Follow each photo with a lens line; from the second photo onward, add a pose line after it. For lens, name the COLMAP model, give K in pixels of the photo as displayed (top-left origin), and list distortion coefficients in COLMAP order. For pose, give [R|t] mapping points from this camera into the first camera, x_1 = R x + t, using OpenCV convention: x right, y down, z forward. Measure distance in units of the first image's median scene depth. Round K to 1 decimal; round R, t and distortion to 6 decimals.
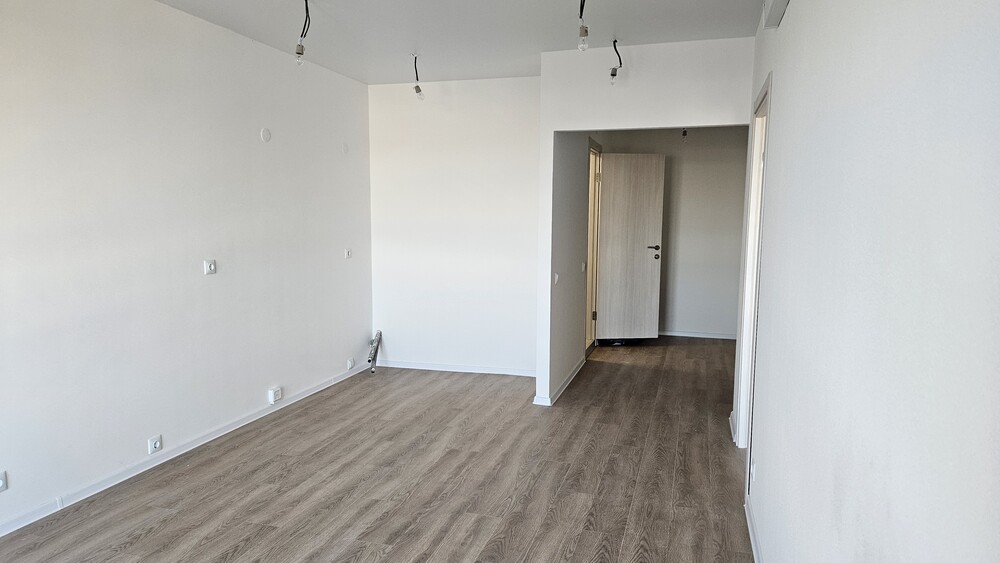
lens RADIAL K [[666.1, 0, 500.0], [0, 666.1, 281.5], [0, 0, 1]] dist [0.099358, -0.092690]
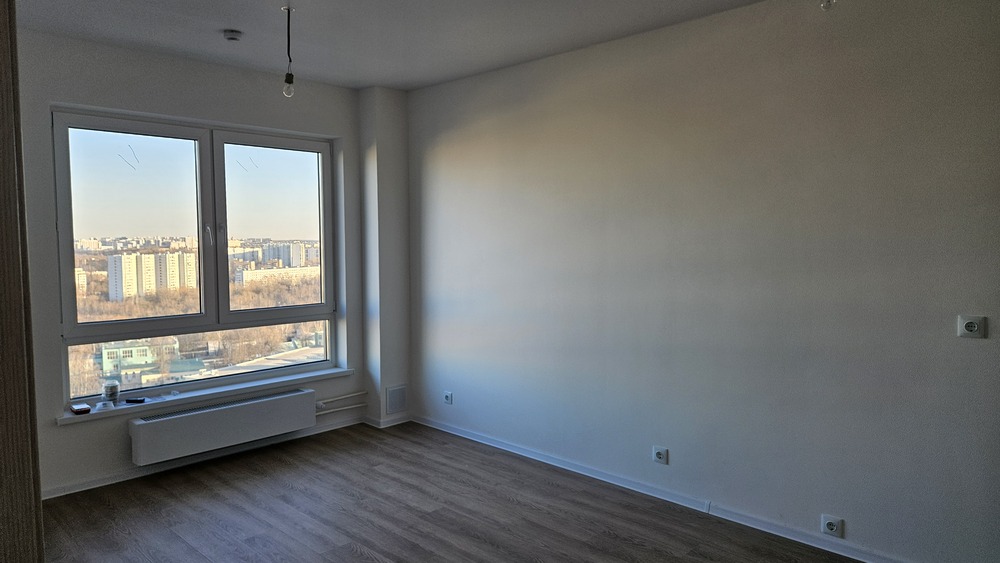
lens RADIAL K [[666.1, 0, 500.0], [0, 666.1, 281.5], [0, 0, 1]] dist [0.099358, -0.092690]
pose [[-0.479319, 0.048403, -0.876305, 0.463238], [-0.081677, 0.991685, 0.099451, -0.120717], [0.873832, 0.119243, -0.471380, 1.185967]]
